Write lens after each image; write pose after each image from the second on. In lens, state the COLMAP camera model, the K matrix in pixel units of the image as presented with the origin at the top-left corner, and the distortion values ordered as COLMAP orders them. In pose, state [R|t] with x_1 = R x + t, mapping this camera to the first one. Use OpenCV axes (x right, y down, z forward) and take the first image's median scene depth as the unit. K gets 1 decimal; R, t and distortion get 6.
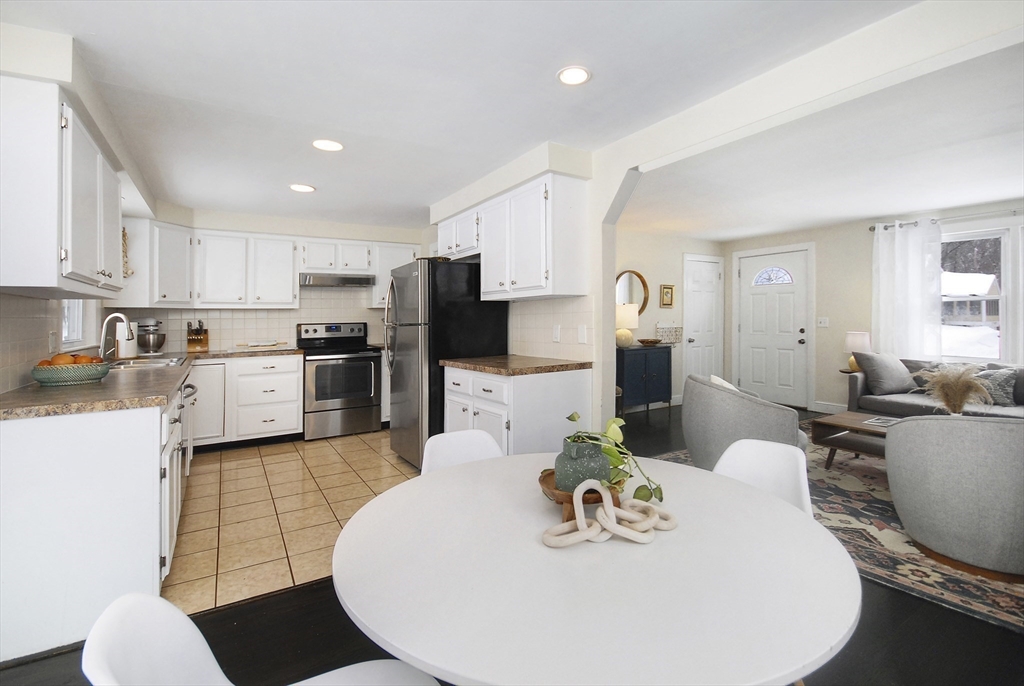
lens RADIAL K [[473.6, 0, 511.4], [0, 473.6, 318.2], [0, 0, 1]] dist [-0.022142, 0.000701]
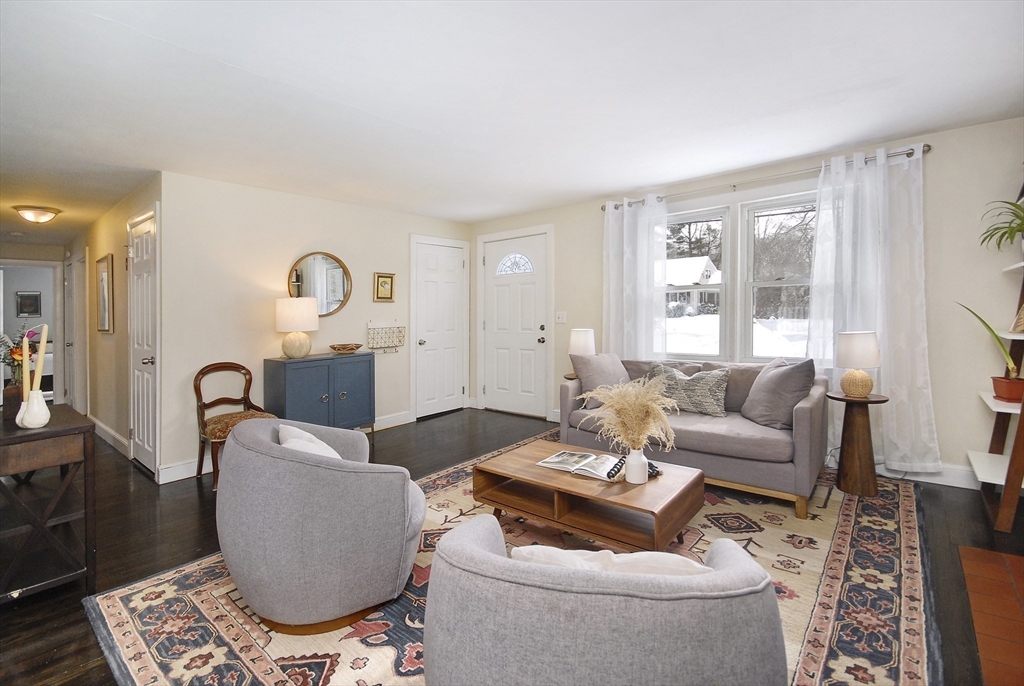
lens RADIAL K [[473.6, 0, 511.4], [0, 473.6, 318.2], [0, 0, 1]] dist [-0.022142, 0.000701]
pose [[0.944795, -0.020003, 0.327052, 0.284502], [0.017290, 0.999788, 0.011202, -0.000709], [-0.327206, -0.004929, 0.944940, 0.203020]]
